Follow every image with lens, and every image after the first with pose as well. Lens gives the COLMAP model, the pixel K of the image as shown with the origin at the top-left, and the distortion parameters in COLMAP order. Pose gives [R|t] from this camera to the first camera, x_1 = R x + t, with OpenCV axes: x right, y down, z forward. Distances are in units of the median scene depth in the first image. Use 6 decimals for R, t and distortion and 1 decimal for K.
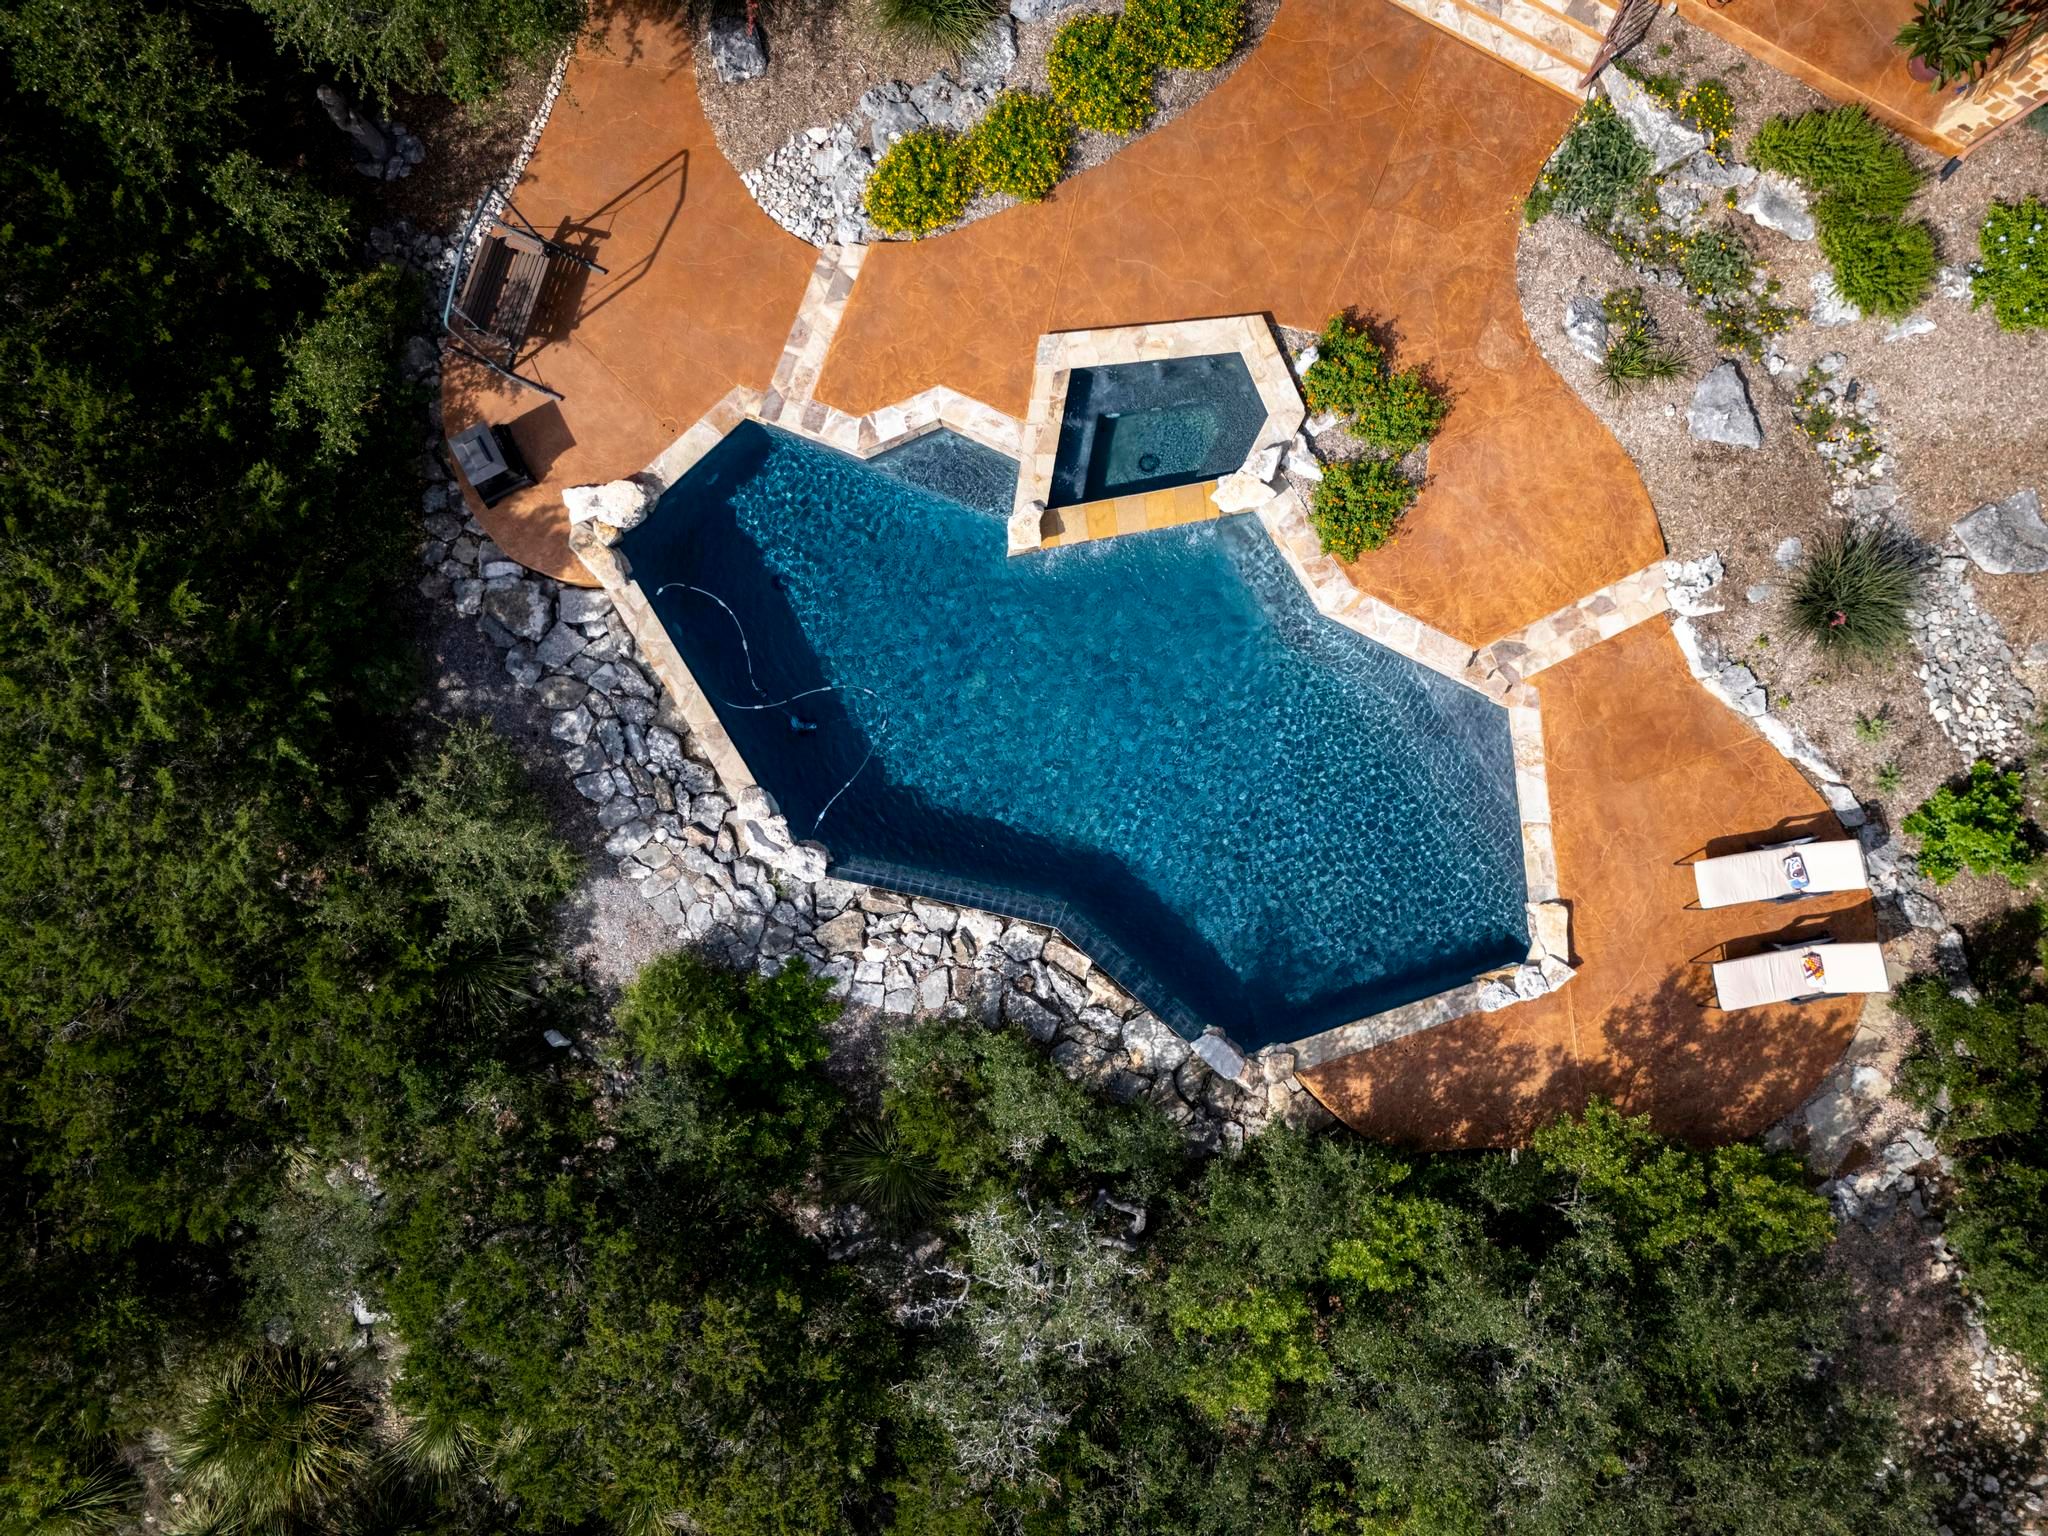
lens RADIAL K [[1514.7, 0, 1013.3], [0, 1514.7, 809.8], [0, 0, 1]] dist [0.044548, -0.002159]
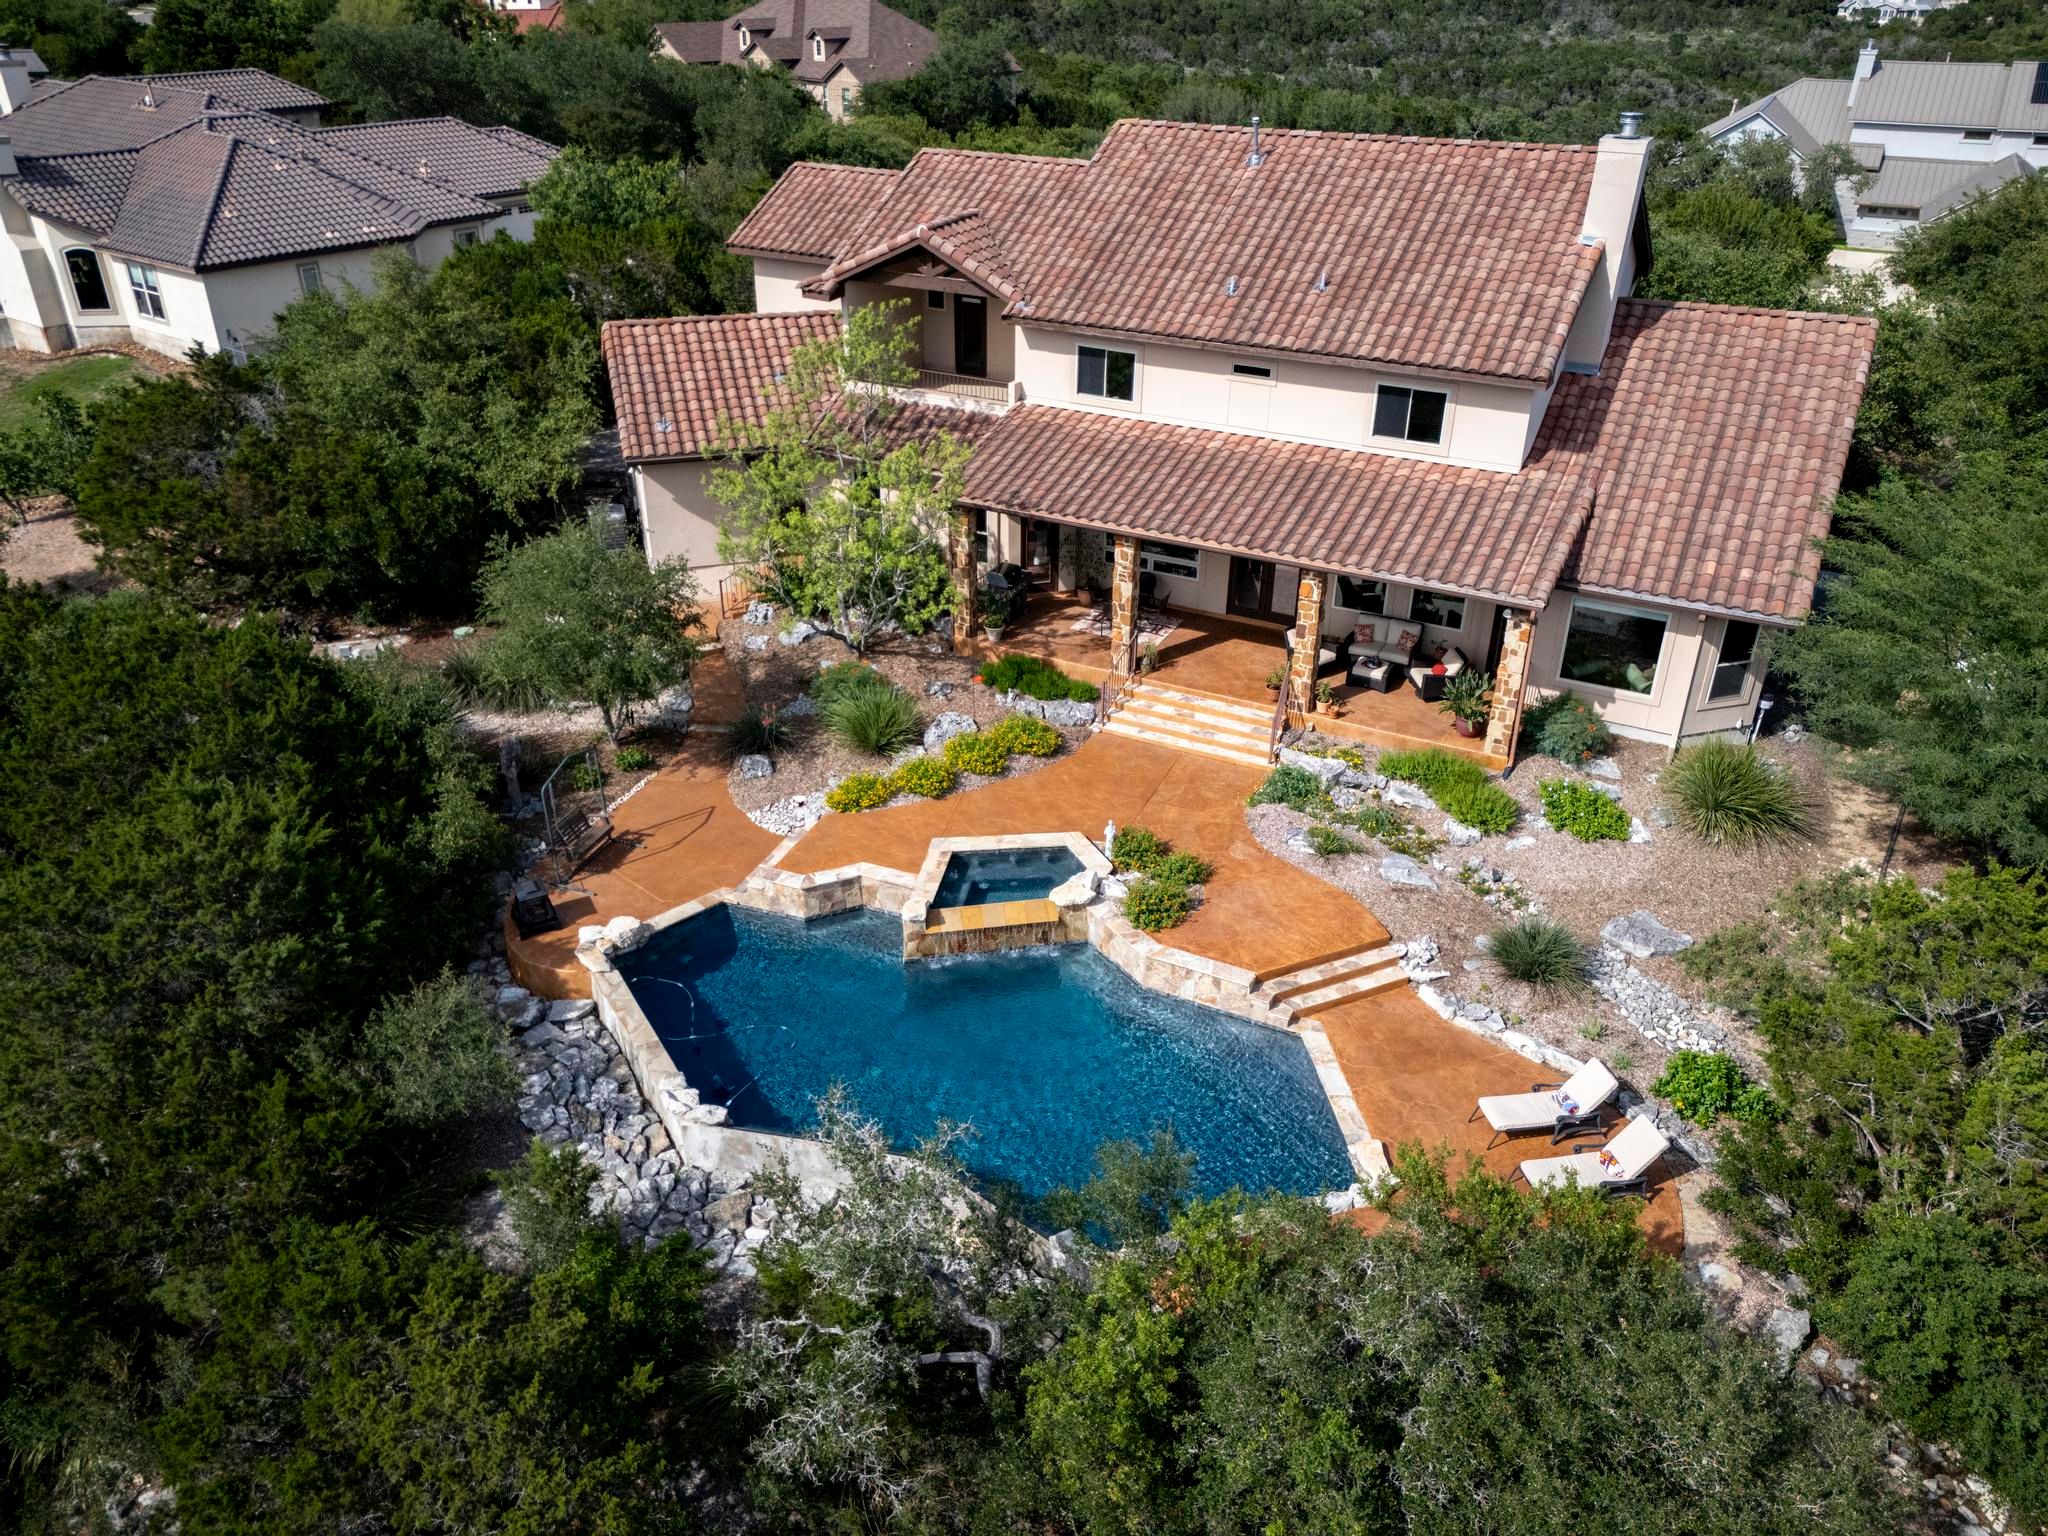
lens RADIAL K [[1559.3, 0, 1011.0], [0, 1559.3, 764.6], [0, 0, 1]] dist [0.063918, -0.051868]
pose [[0.999941, -0.006774, -0.008437, 0.103069], [-0.004226, 0.473370, -0.880854, 0.954356], [0.009961, 0.880838, 0.473313, 0.207641]]
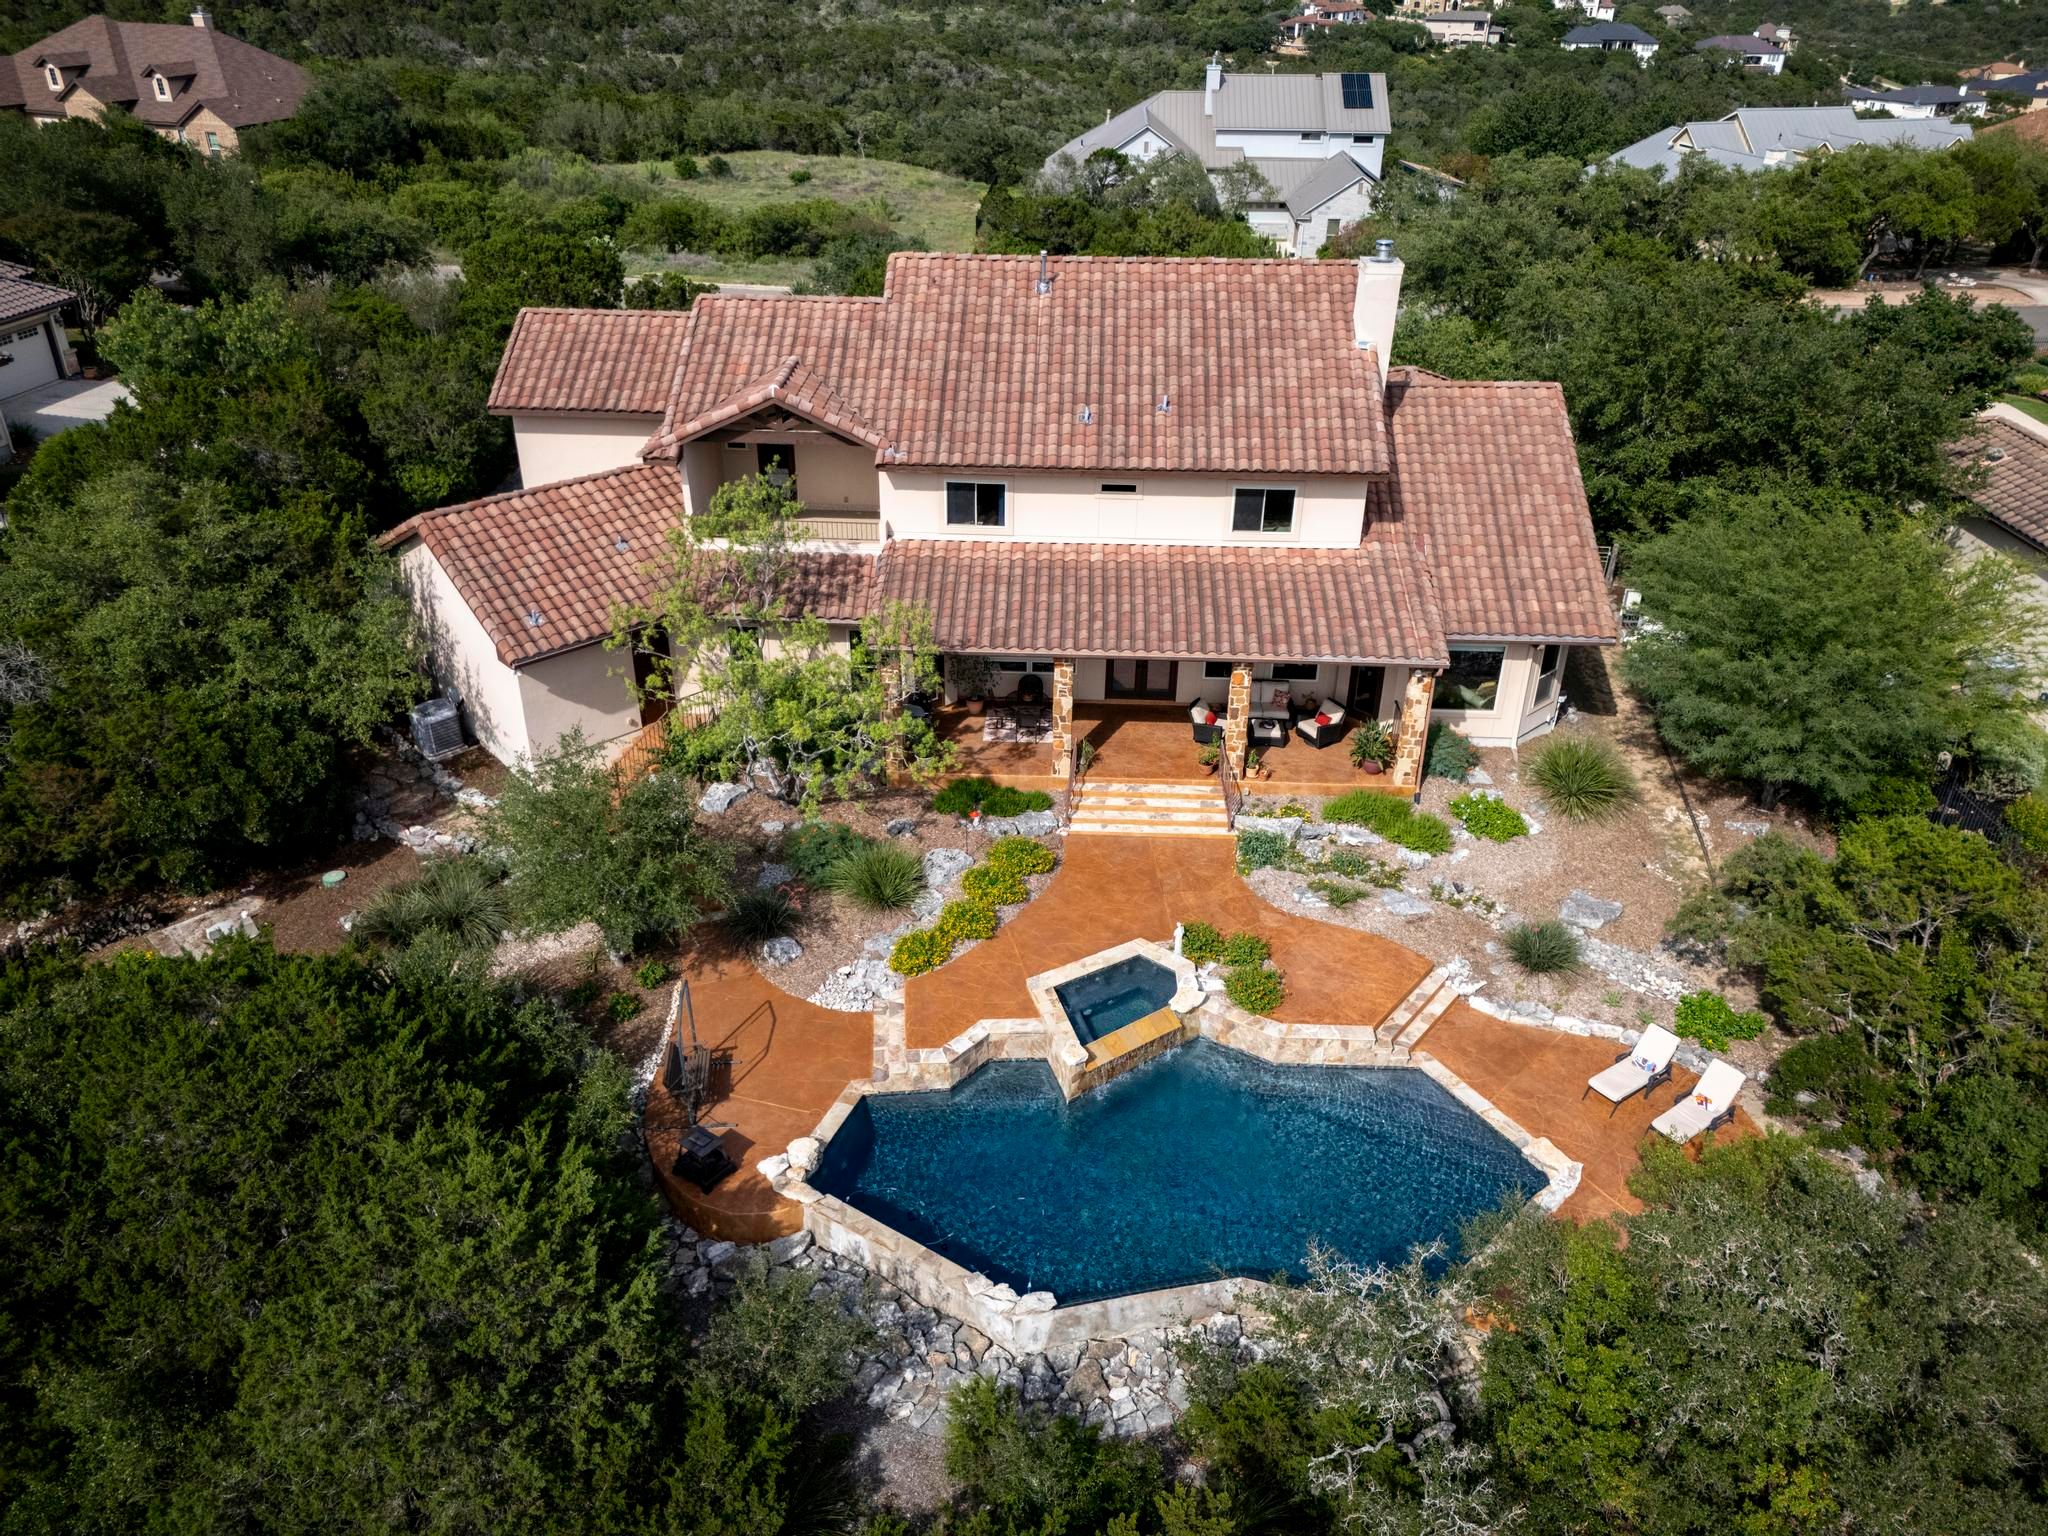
lens RADIAL K [[1559.3, 0, 1011.0], [0, 1559.3, 764.6], [0, 0, 1]] dist [0.063918, -0.051868]
pose [[0.901633, -0.218942, 0.372991, -0.534157], [0.432468, 0.445701, -0.783787, 0.825578], [0.005362, 0.867995, 0.496544, -0.005815]]
